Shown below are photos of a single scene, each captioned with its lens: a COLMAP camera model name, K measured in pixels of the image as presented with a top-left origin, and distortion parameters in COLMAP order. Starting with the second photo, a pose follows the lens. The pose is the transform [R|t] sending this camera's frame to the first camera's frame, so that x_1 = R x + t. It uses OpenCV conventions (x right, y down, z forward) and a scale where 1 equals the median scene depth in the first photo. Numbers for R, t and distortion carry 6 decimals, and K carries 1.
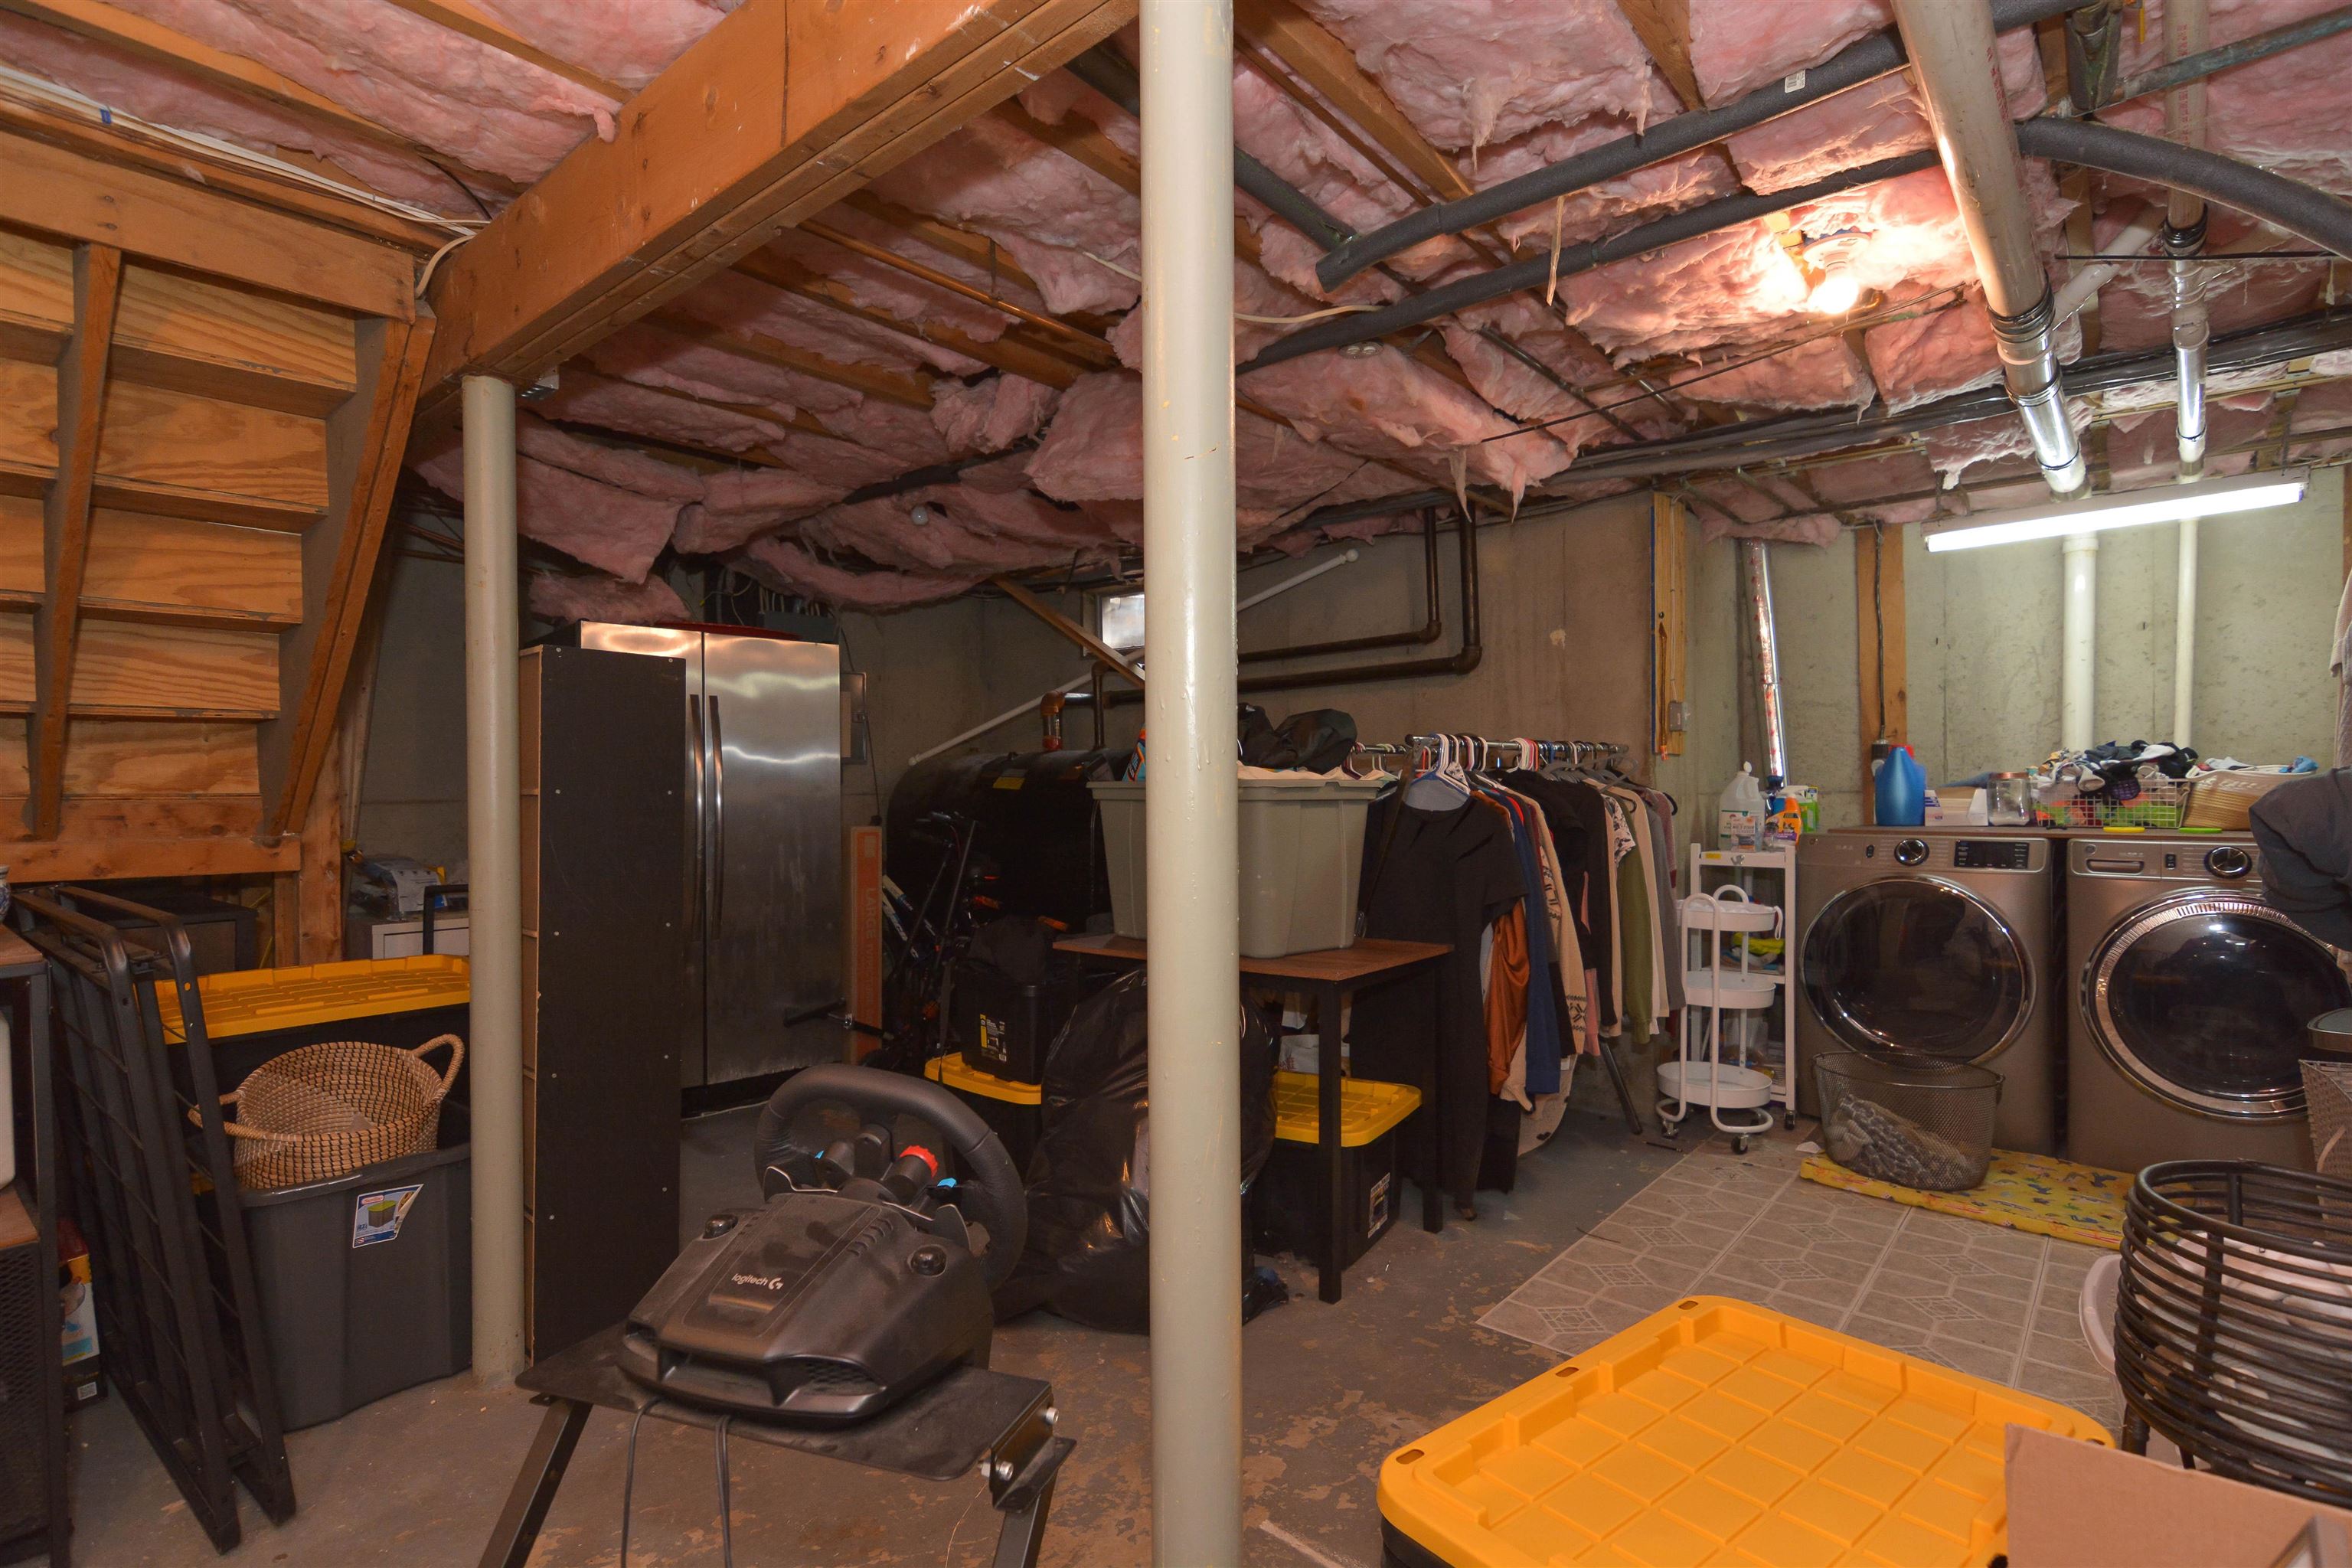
lens RADIAL K [[1128.0, 0, 1186.9], [0, 1128.0, 791.6], [0, 0, 1]] dist [0.018339, -0.009950]
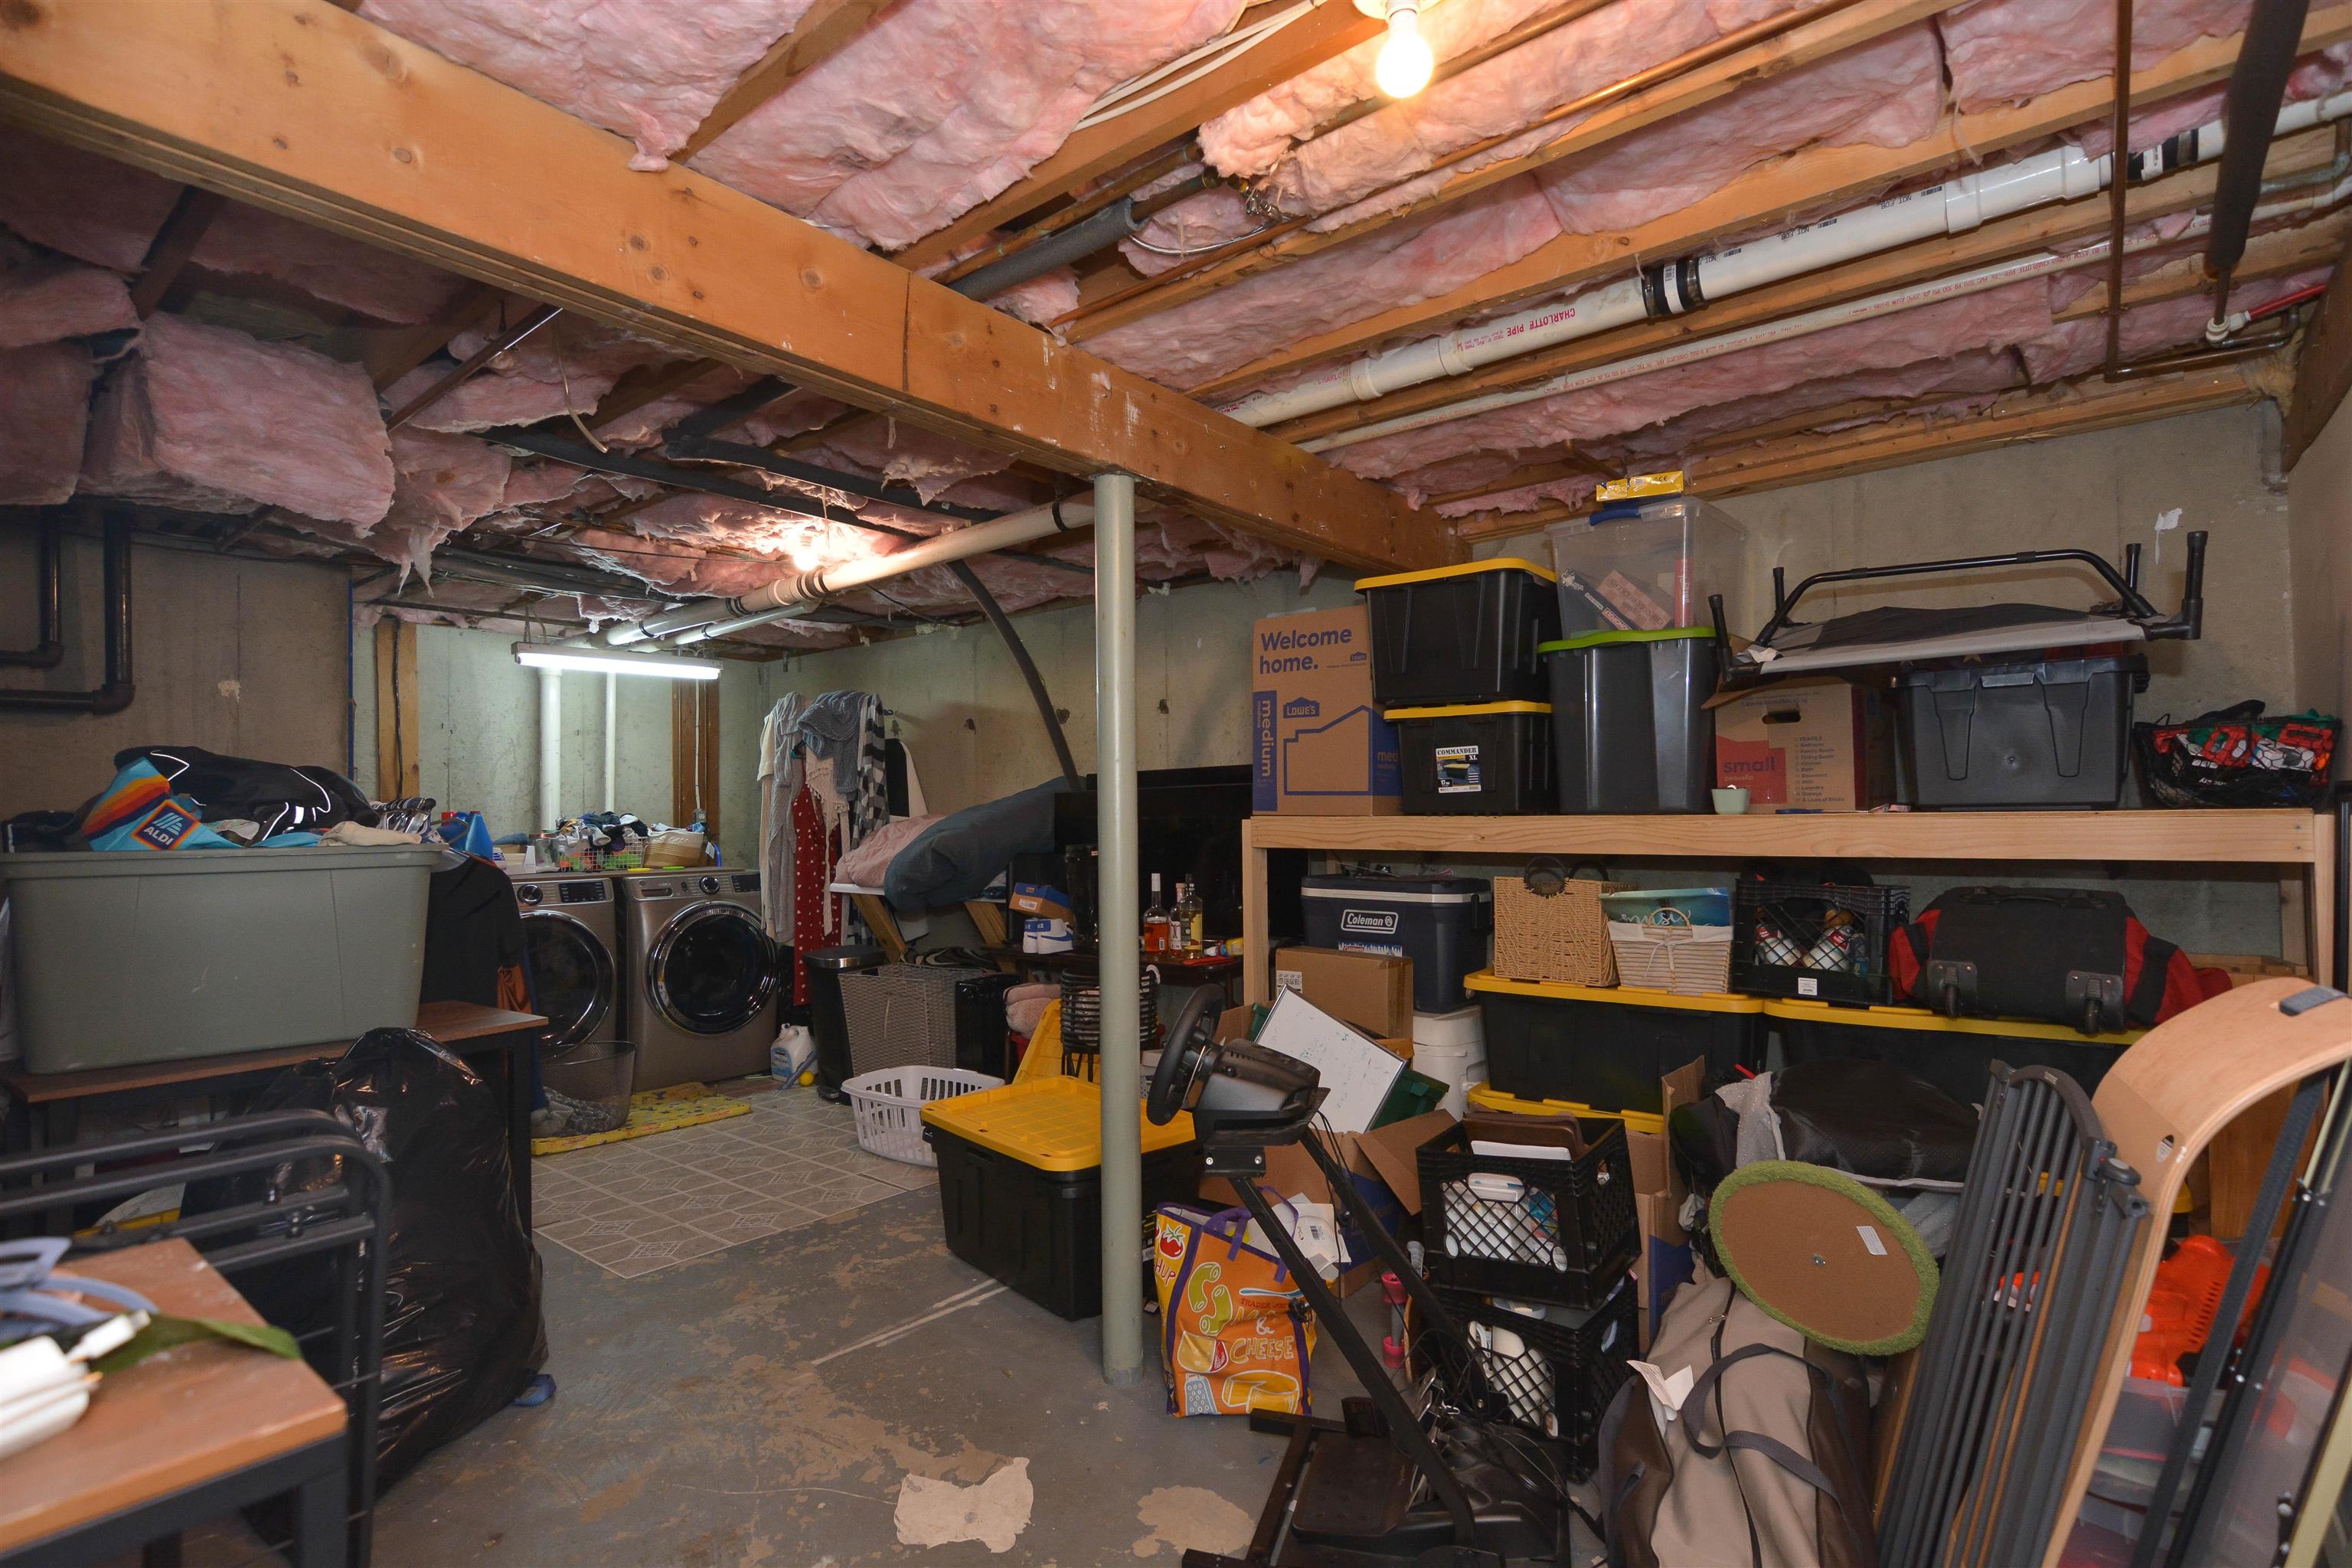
lens RADIAL K [[1128.0, 0, 1185.7], [0, 1128.0, 794.3], [0, 0, 1]] dist [0.018339, -0.009950]
pose [[-0.016331, 0.030404, 0.999404, -0.702622], [0.018937, 0.999368, -0.030093, -0.009033], [-0.999687, 0.018434, -0.016896, 0.275426]]
